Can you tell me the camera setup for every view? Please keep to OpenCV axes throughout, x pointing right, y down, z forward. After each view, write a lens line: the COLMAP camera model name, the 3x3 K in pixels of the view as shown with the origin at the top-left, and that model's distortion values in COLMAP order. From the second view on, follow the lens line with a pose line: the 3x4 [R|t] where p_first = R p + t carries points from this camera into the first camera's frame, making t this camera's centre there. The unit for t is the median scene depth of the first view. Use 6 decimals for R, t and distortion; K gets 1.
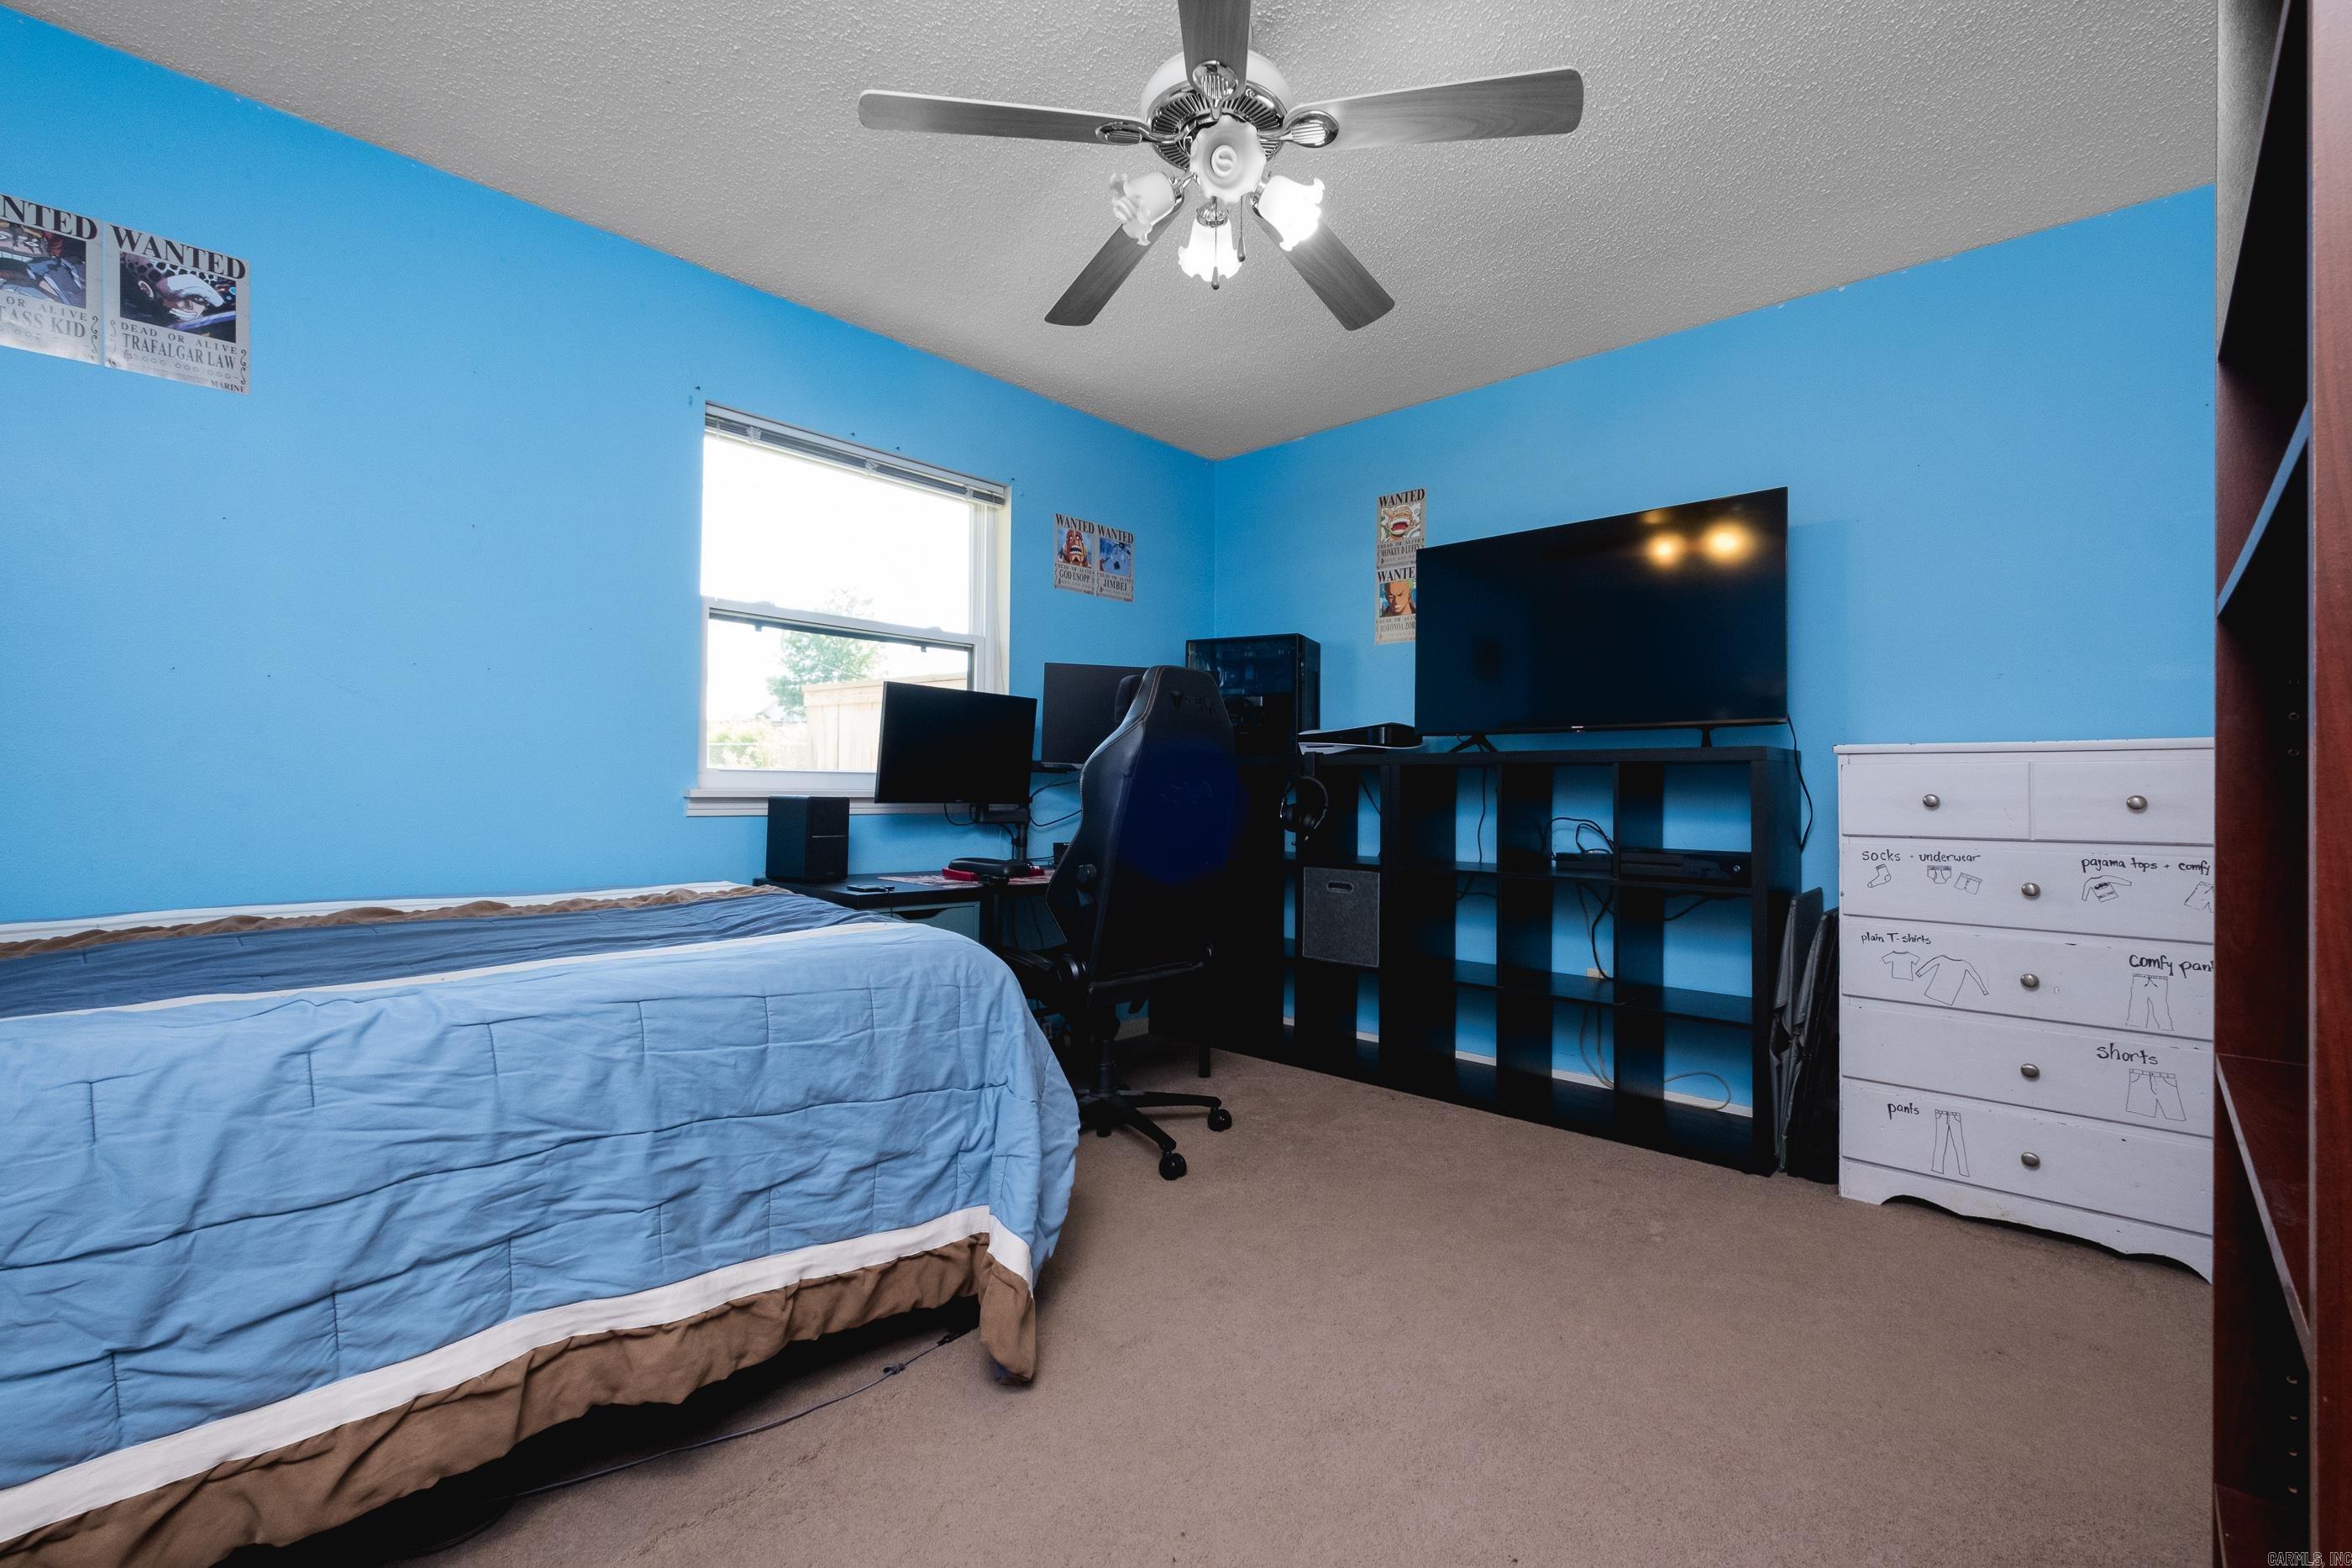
lens RADIAL K [[1039.2, 0, 1164.2], [0, 1039.2, 785.1], [0, 0, 1]] dist [0.001180, -0.004980]
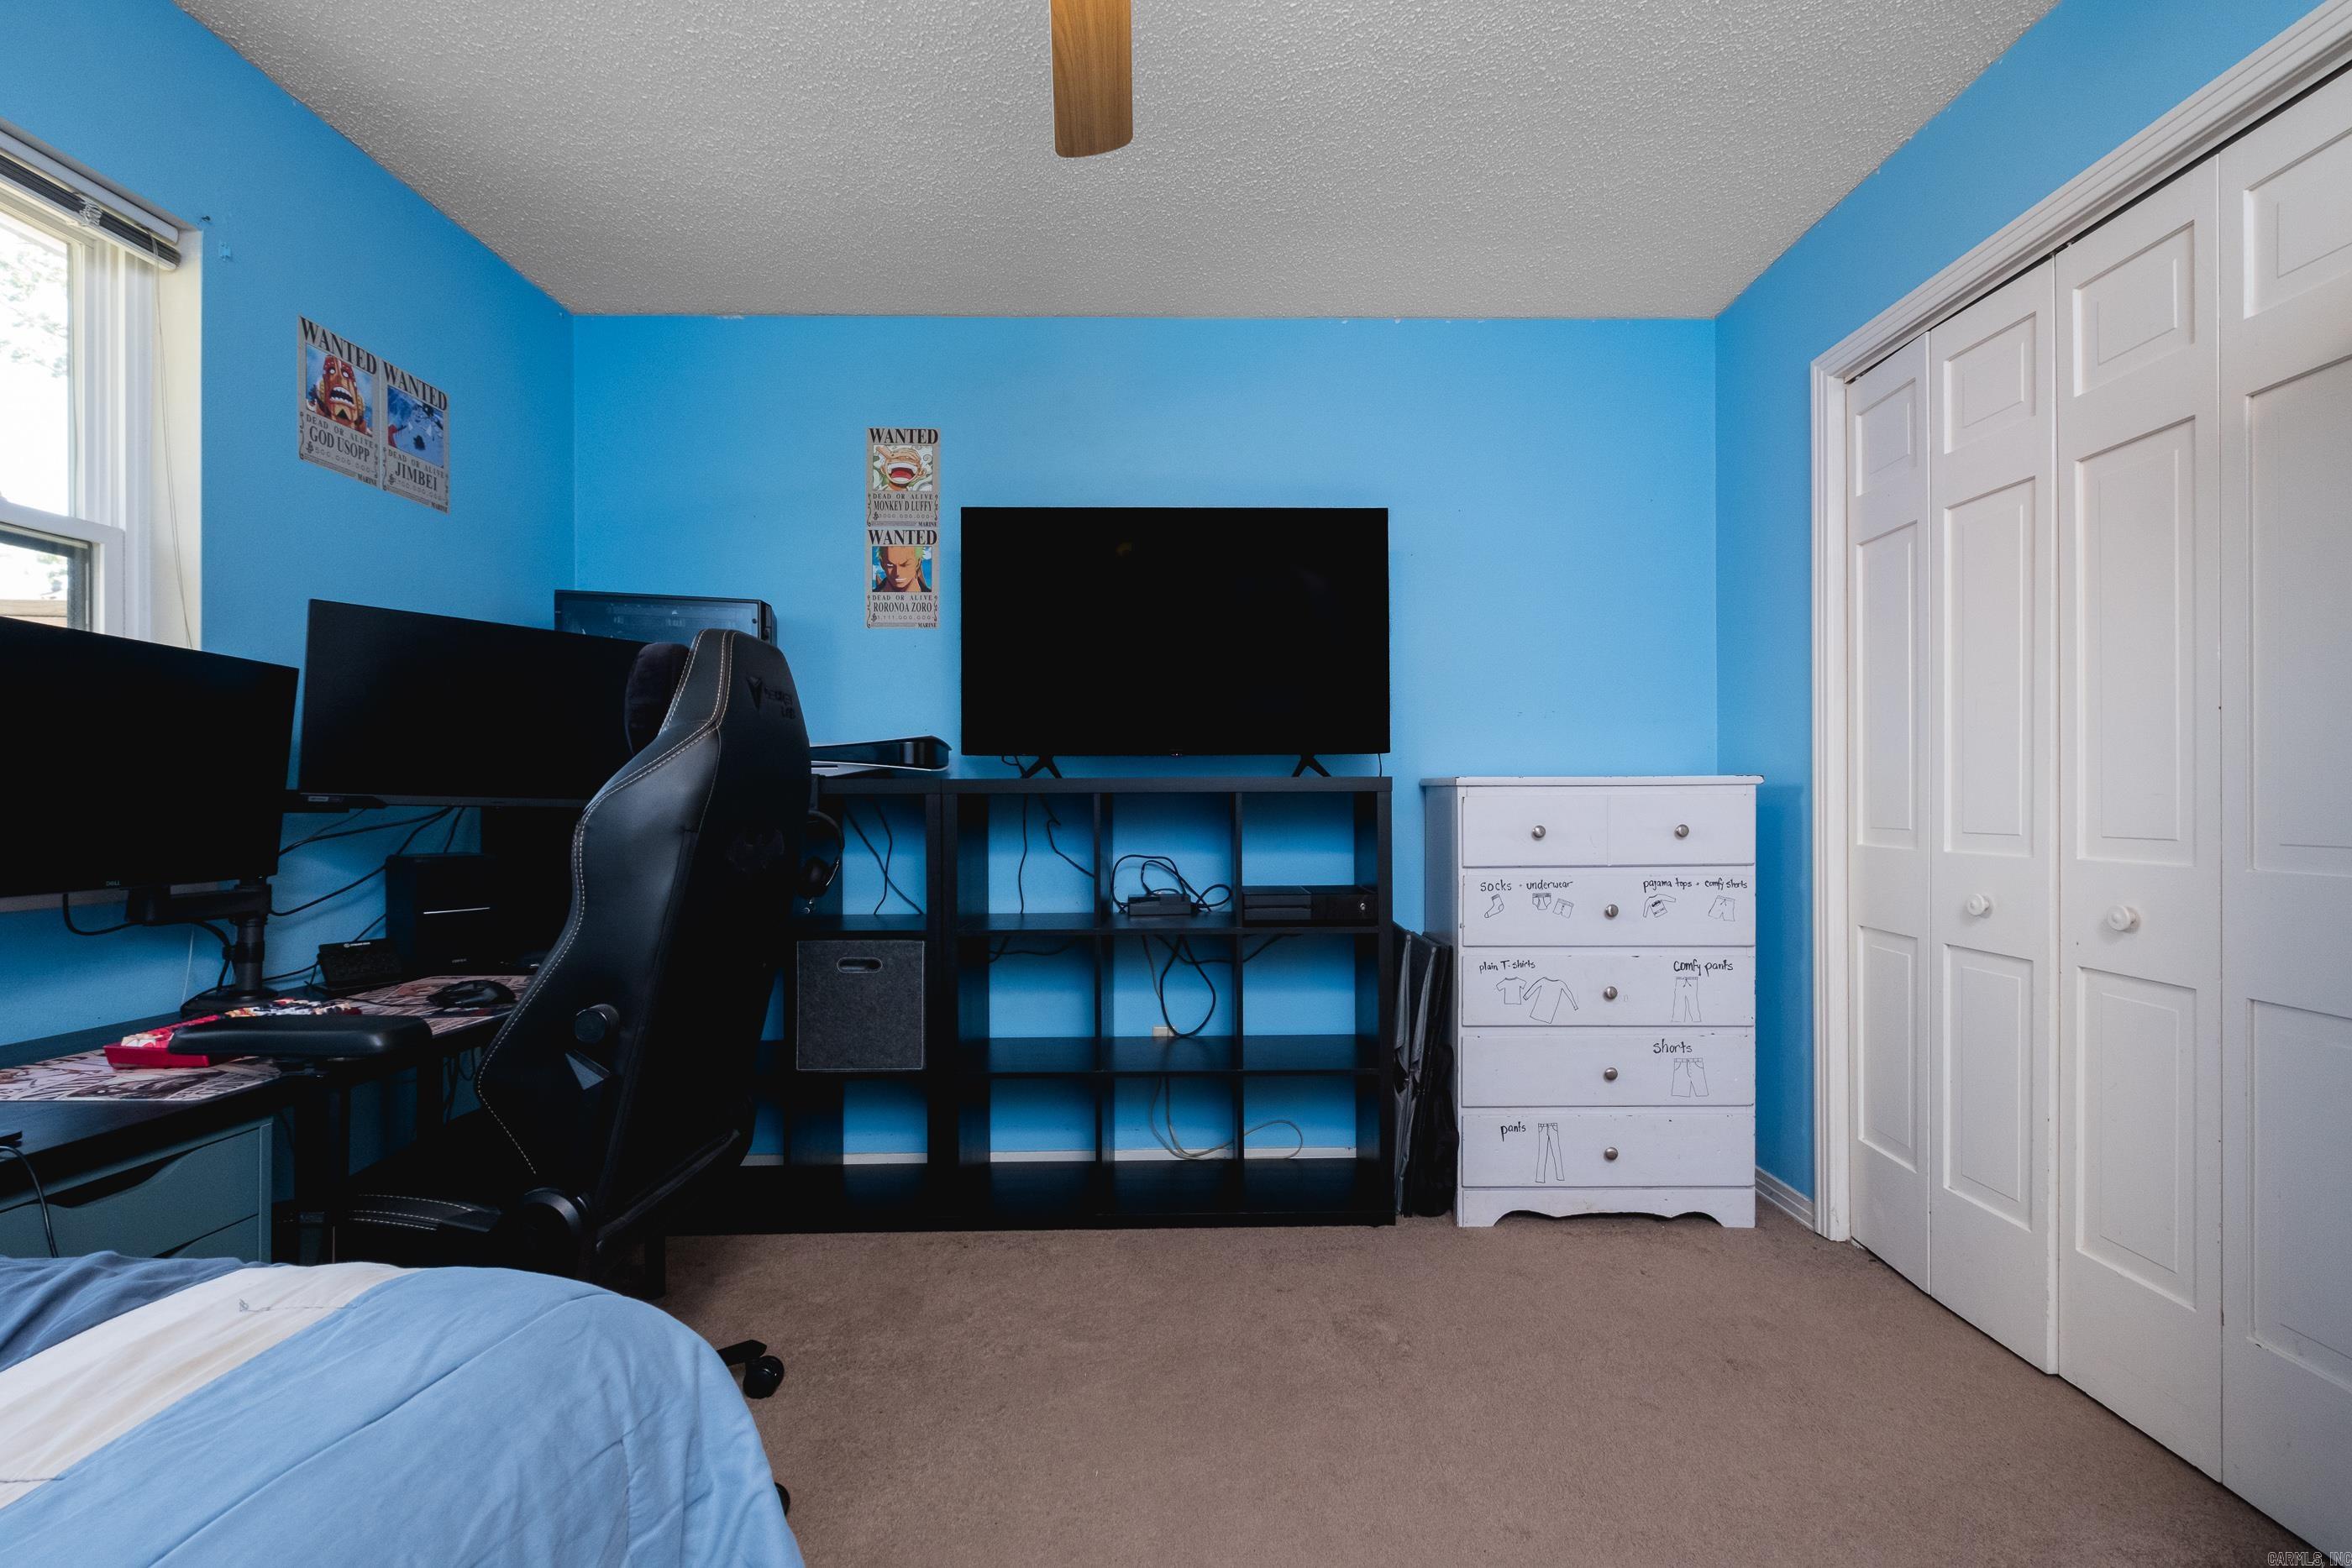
lens RADIAL K [[1063.1, 0, 1204.6], [0, 1063.1, 803.6], [0, 0, 1]] dist [0.003488, -0.003758]
pose [[0.711876, -0.015654, 0.702131, -0.182394], [0.007225, 0.999862, 0.014967, -0.022770], [-0.702268, -0.005582, 0.711891, 0.336703]]
